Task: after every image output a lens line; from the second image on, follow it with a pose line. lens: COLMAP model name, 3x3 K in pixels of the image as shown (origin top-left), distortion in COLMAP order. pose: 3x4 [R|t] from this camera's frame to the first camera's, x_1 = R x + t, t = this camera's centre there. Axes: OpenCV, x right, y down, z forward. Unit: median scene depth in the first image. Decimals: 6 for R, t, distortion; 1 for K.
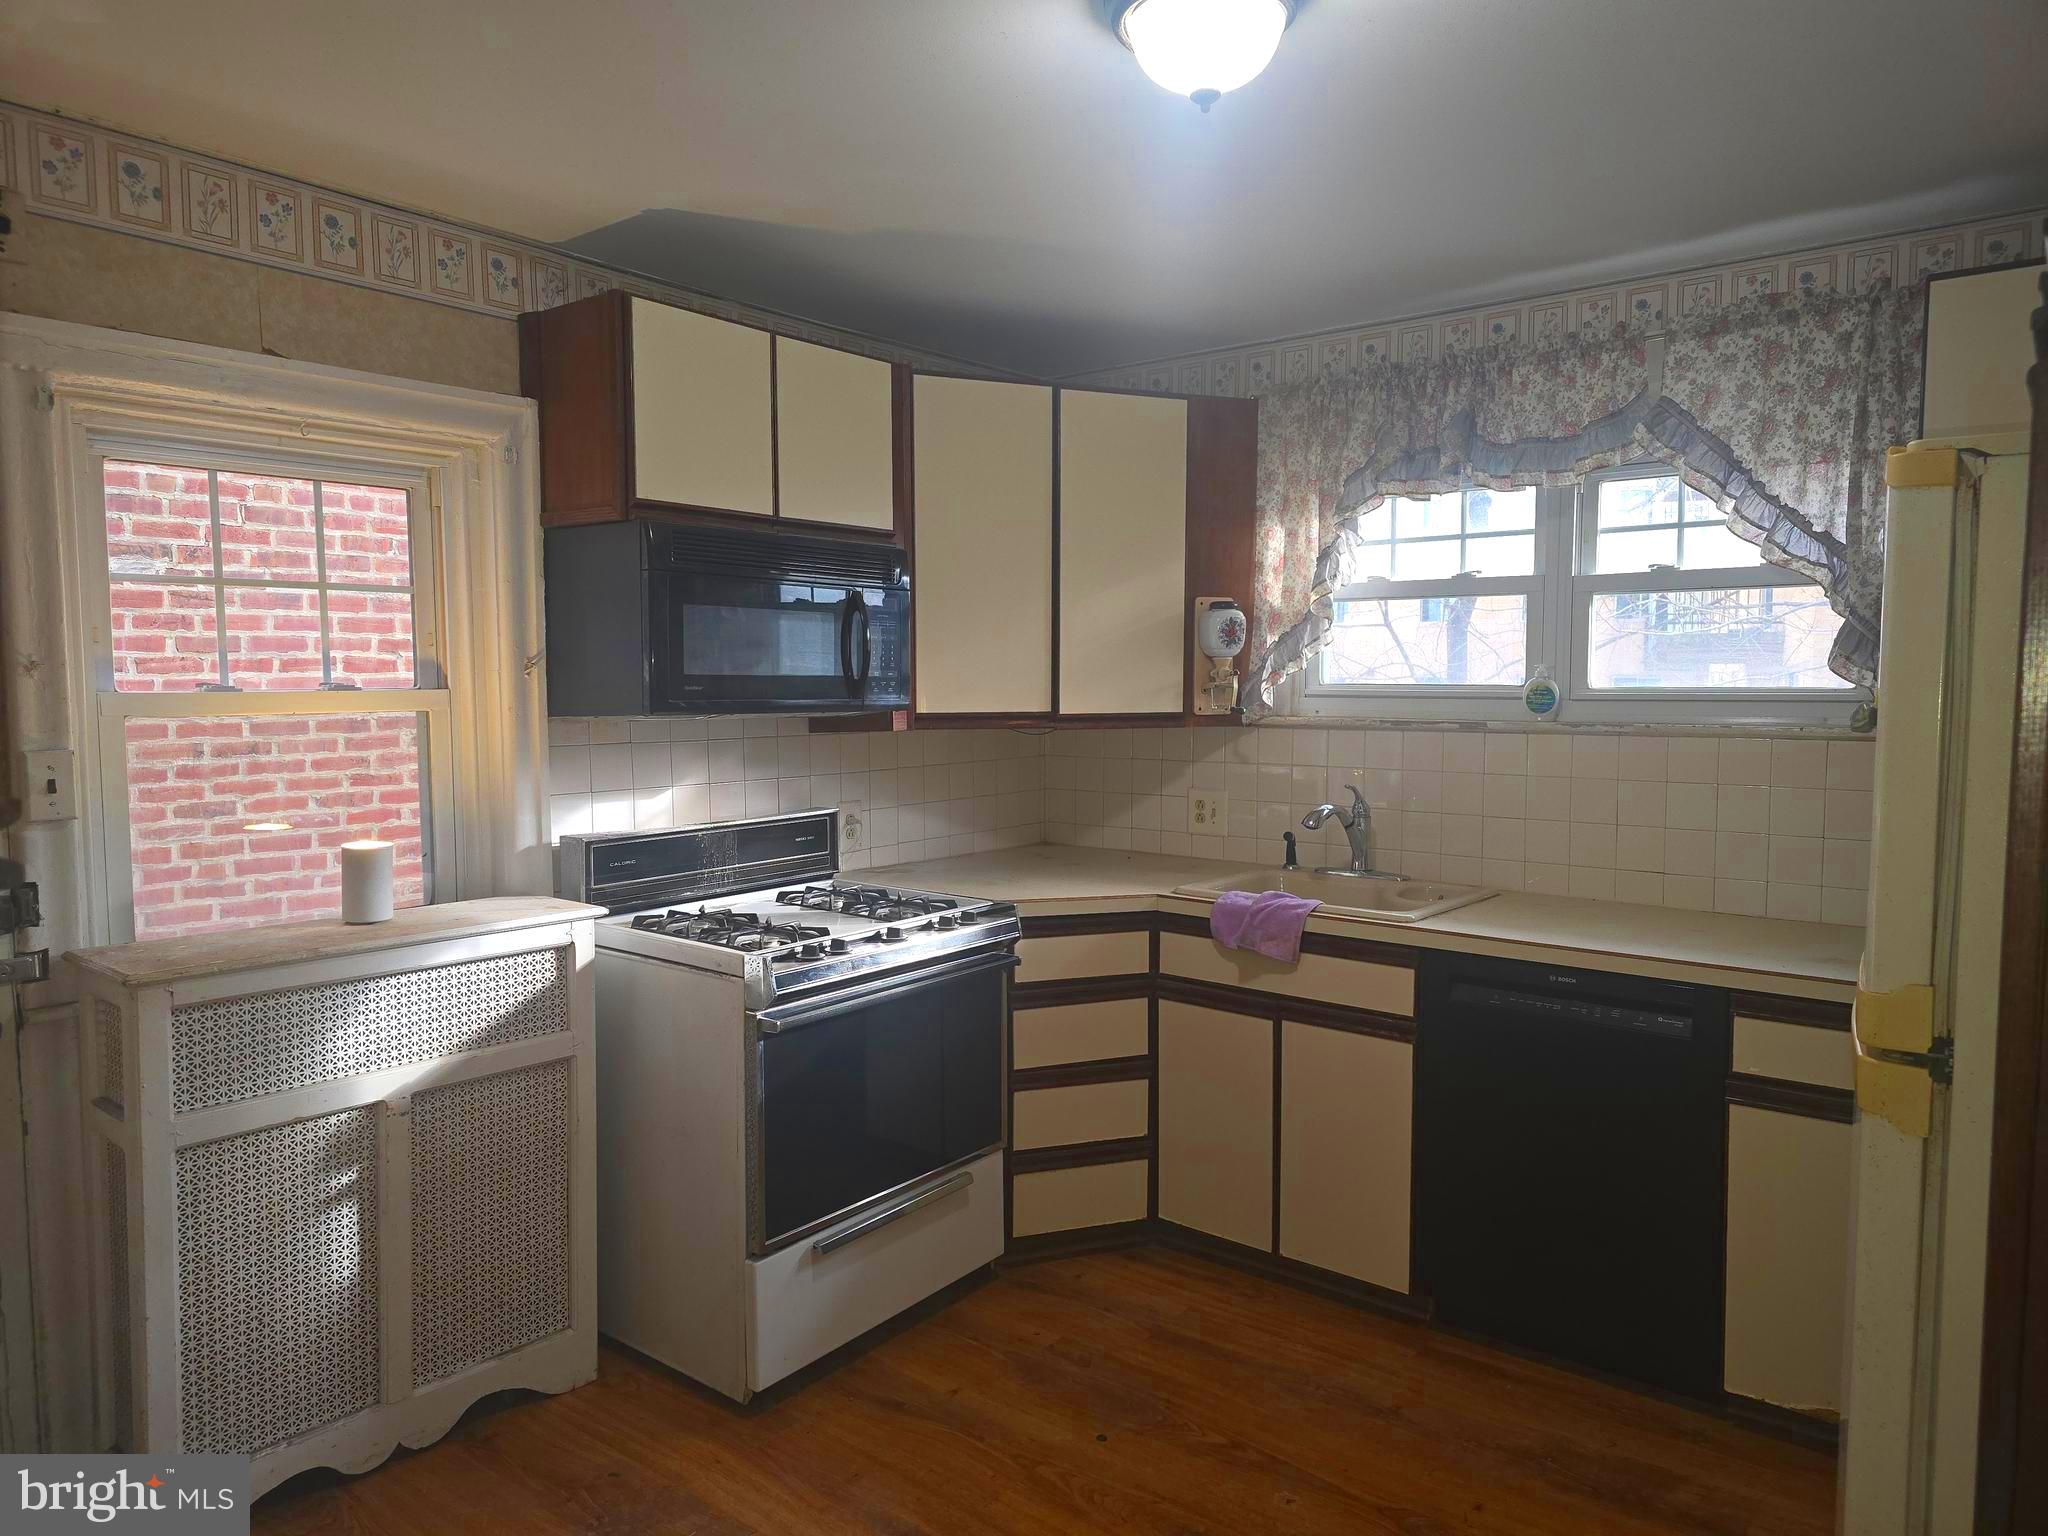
lens RADIAL K [[1366.9, 0, 1018.5], [0, 1366.9, 768.8], [0, 0, 1]] dist [0.039787, -0.034940]
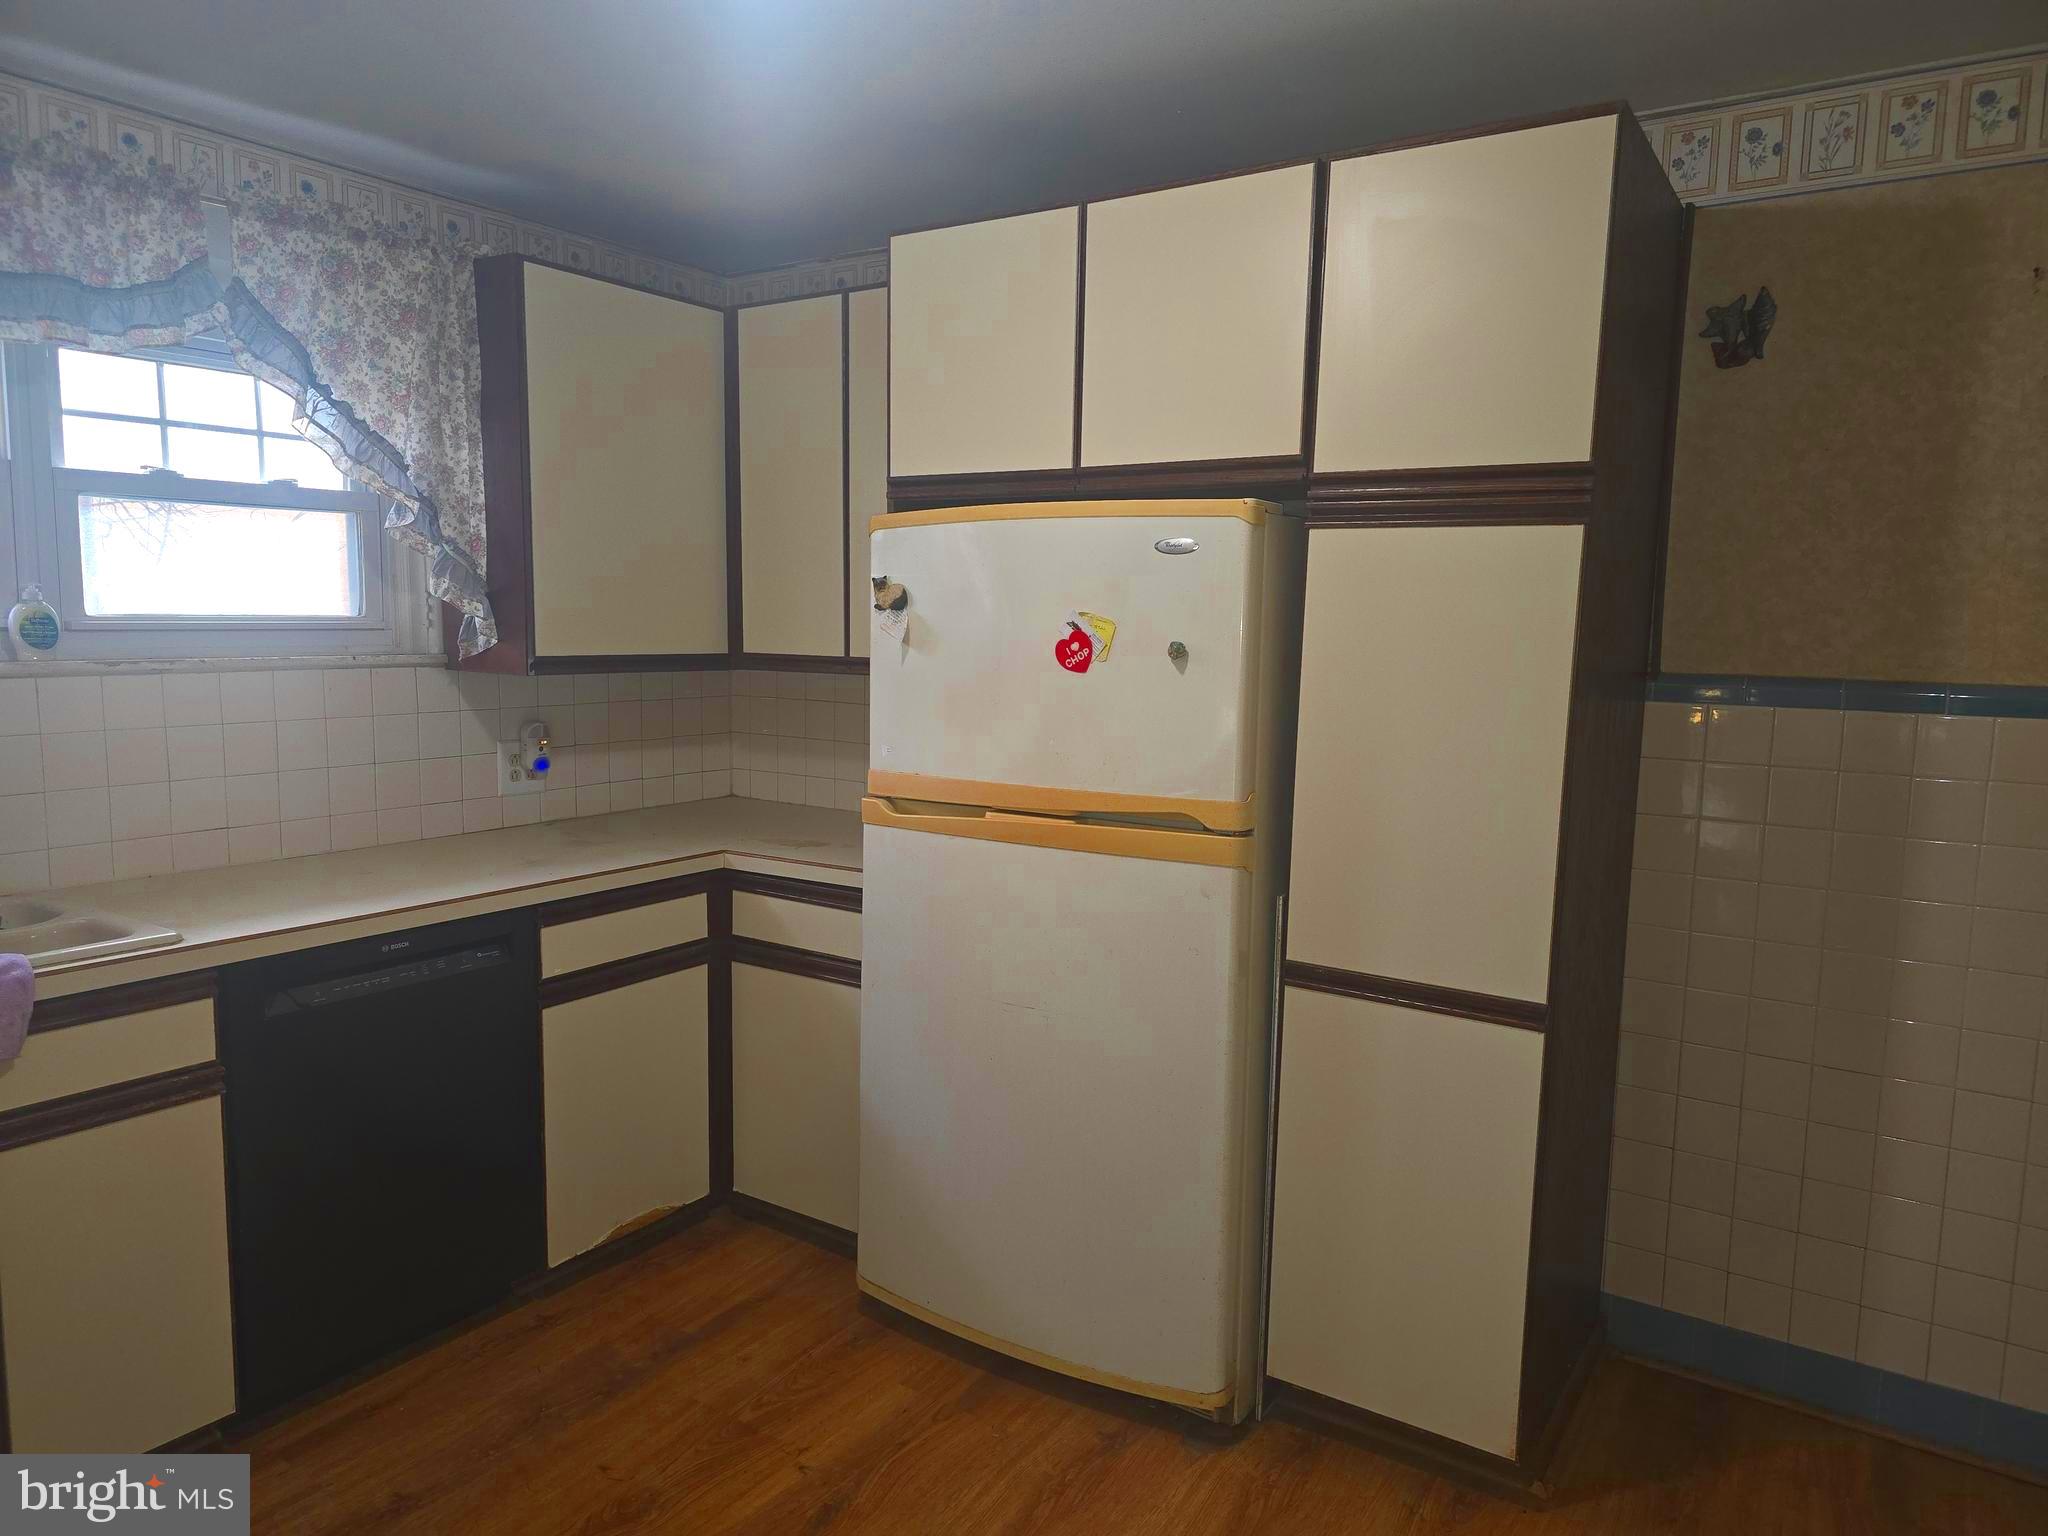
lens RADIAL K [[1366.9, 0, 1018.4], [0, 1366.9, 772.0], [0, 0, 1]] dist [0.039787, -0.034940]
pose [[-0.097222, -0.109603, 0.989209, -0.480998], [0.056275, 0.991722, 0.115412, -0.036265], [-0.993671, 0.066888, -0.090249, 0.629748]]
